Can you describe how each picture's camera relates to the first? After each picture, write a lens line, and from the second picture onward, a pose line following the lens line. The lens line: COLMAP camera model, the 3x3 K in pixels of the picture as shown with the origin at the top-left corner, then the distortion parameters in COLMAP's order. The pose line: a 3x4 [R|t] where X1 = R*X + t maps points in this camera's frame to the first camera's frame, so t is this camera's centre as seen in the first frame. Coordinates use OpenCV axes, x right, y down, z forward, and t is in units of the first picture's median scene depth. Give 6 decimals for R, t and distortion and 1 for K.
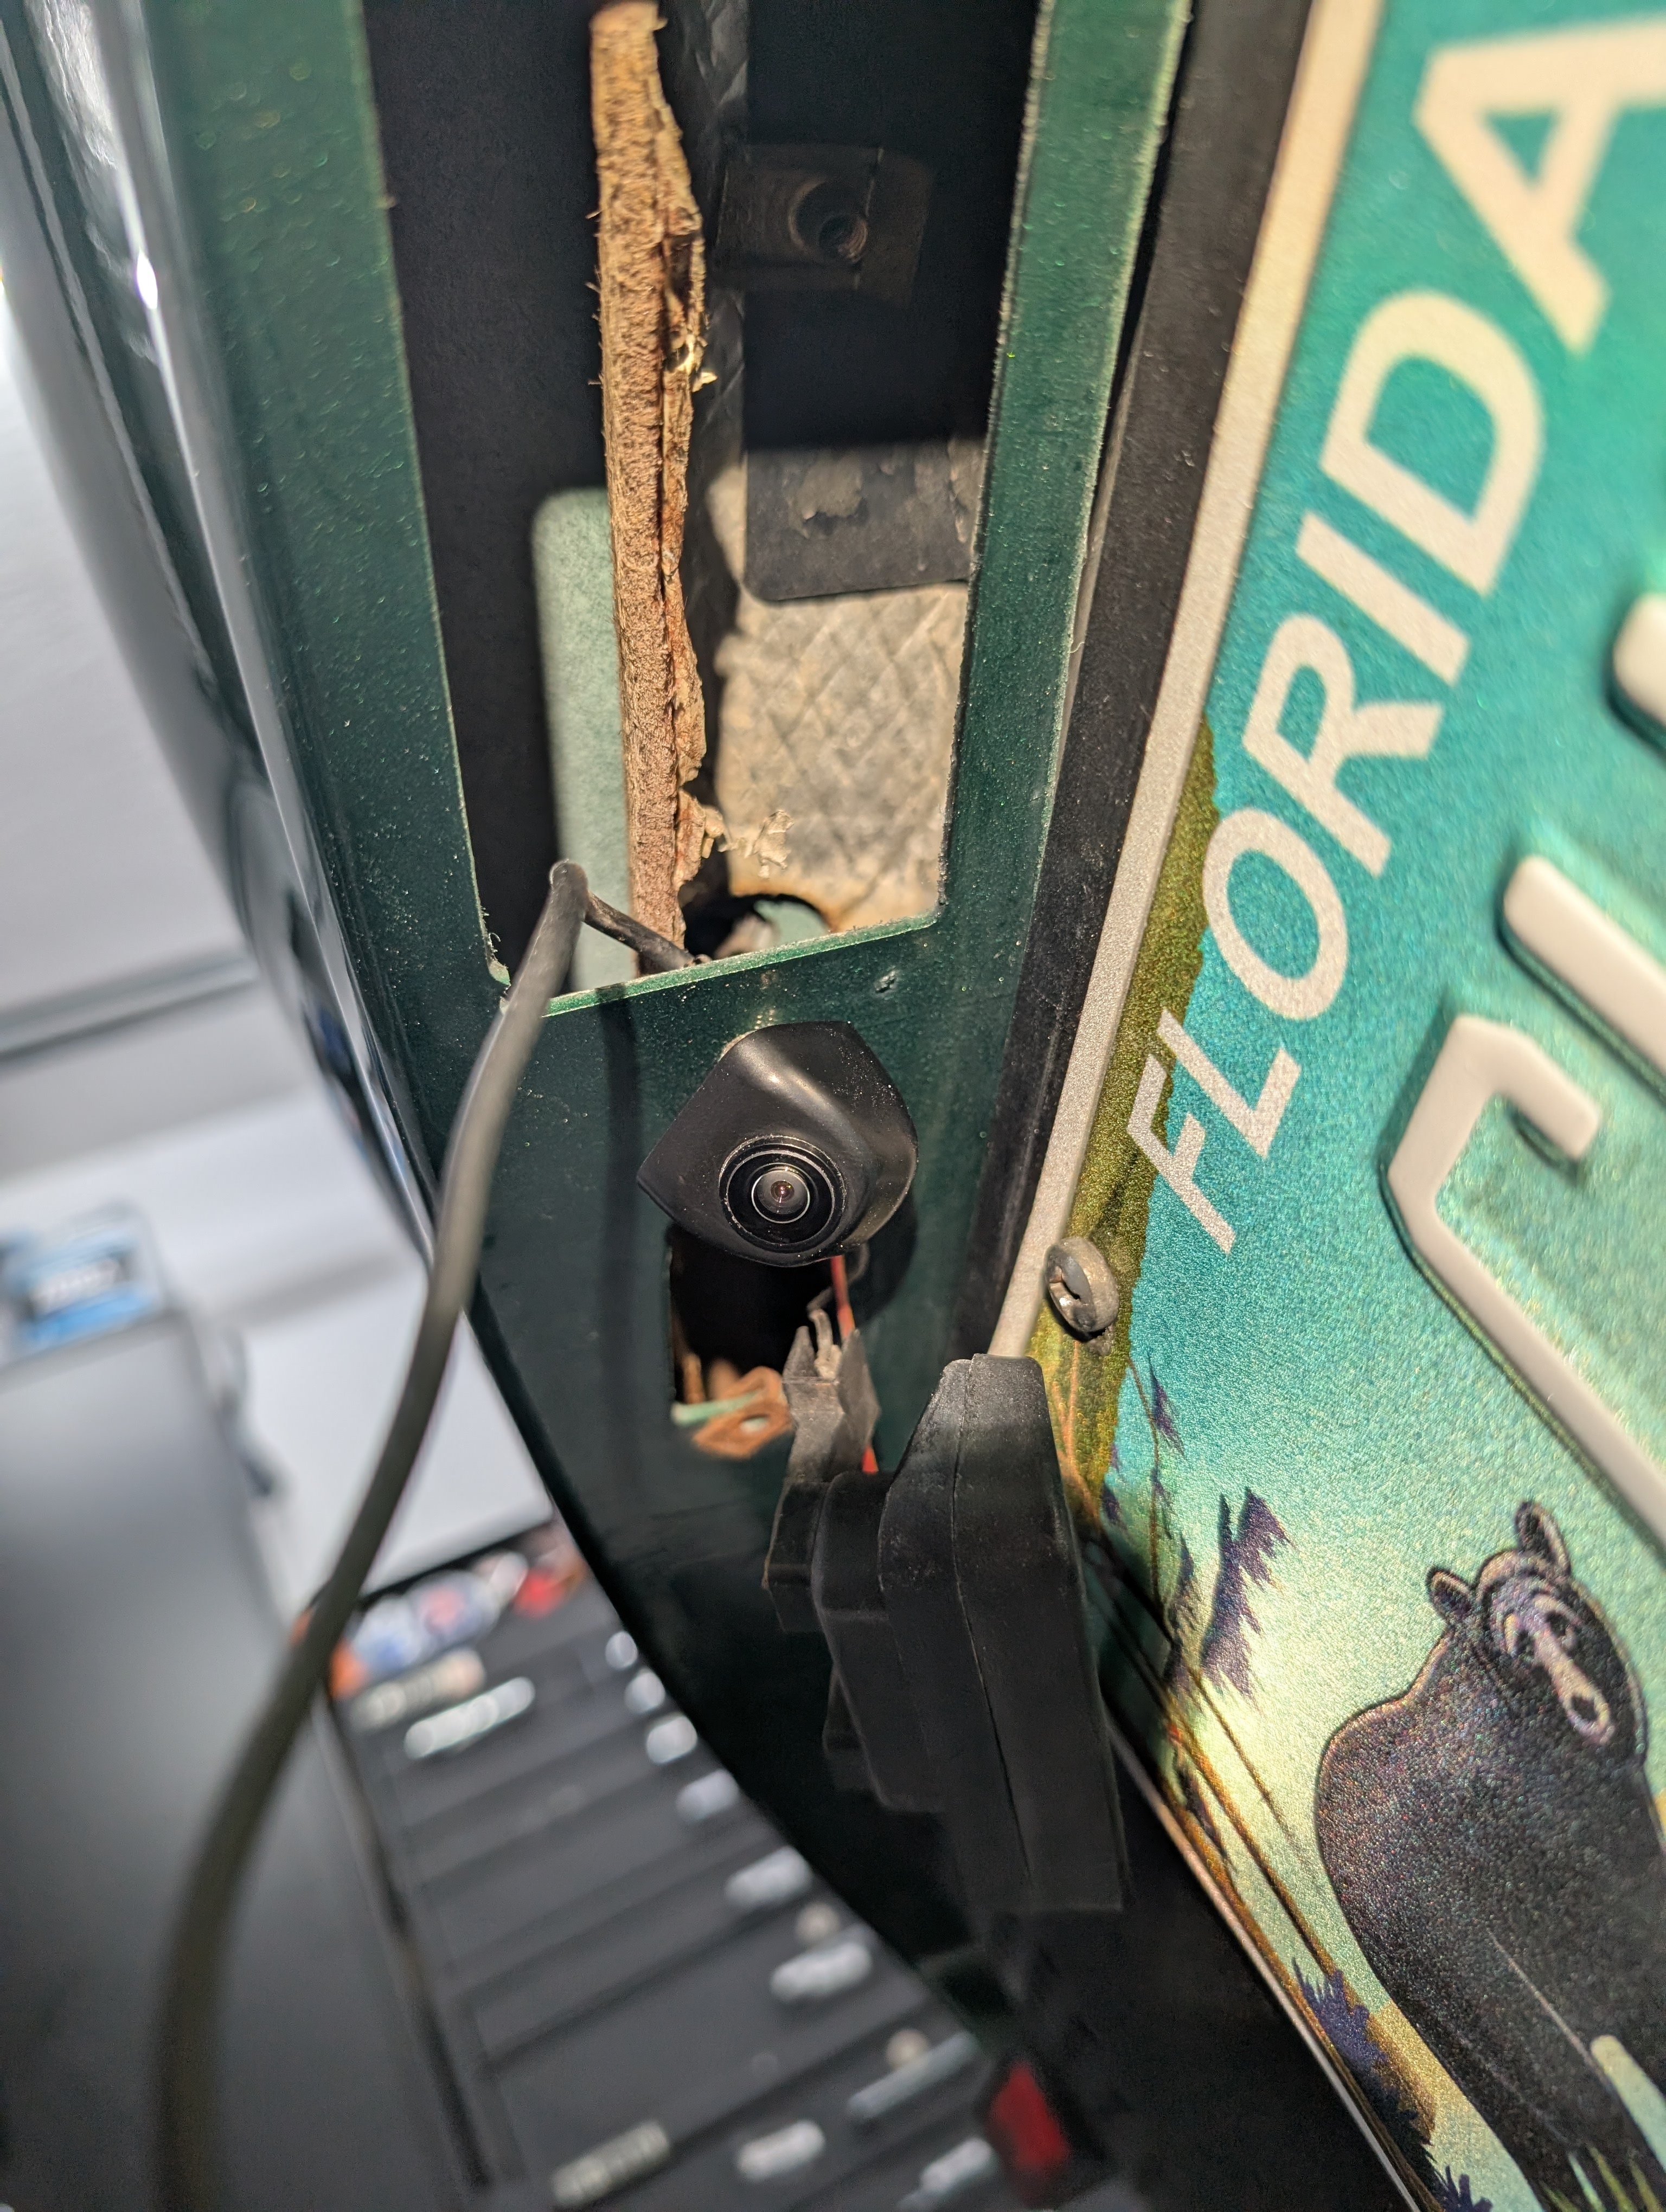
lens RADIAL K [[1602.5, 0, 841.8], [0, 1602.5, 1115.9], [0, 0, 1]] dist [-0.025680, -0.006481]
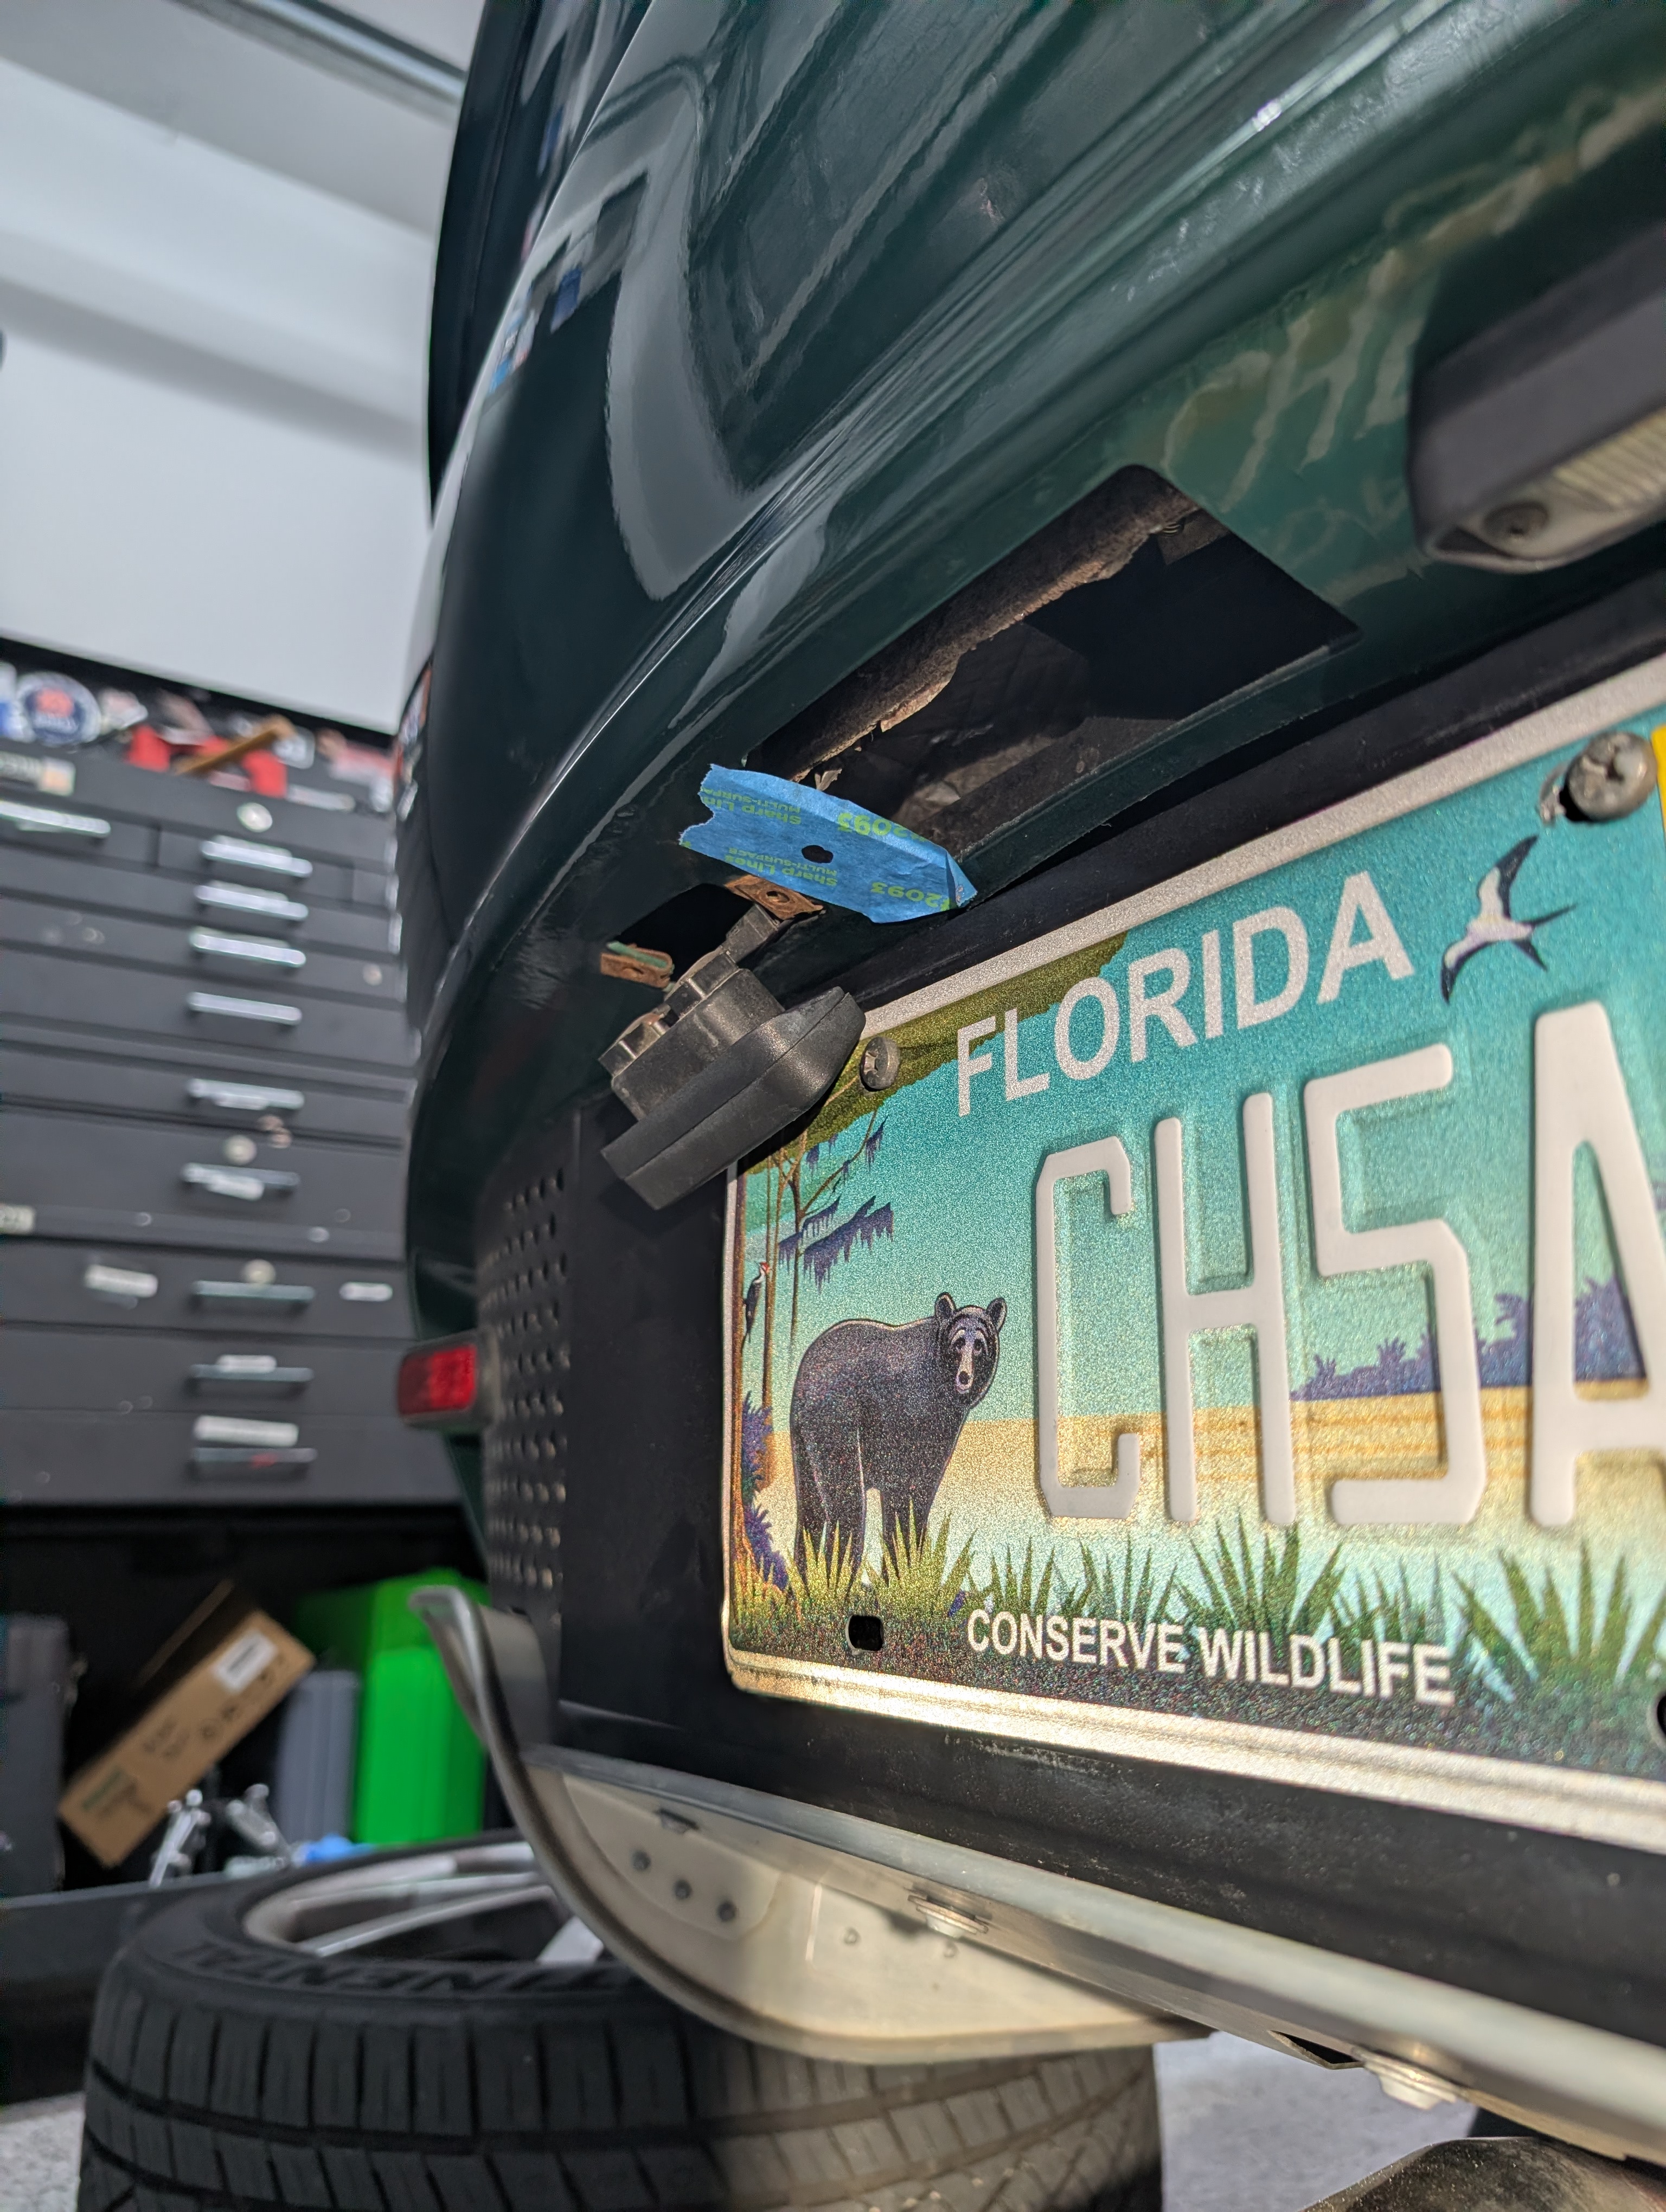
lens RADIAL K [[1602.5, 0, 814.6], [0, 1602.5, 1104.1], [0, 0, 1]] dist [-0.025680, -0.006481]
pose [[0.784789, 0.537308, 0.308879, -0.577205], [-0.609751, 0.758609, 0.229600, -0.300078], [-0.110952, -0.368527, 0.922972, -0.889299]]
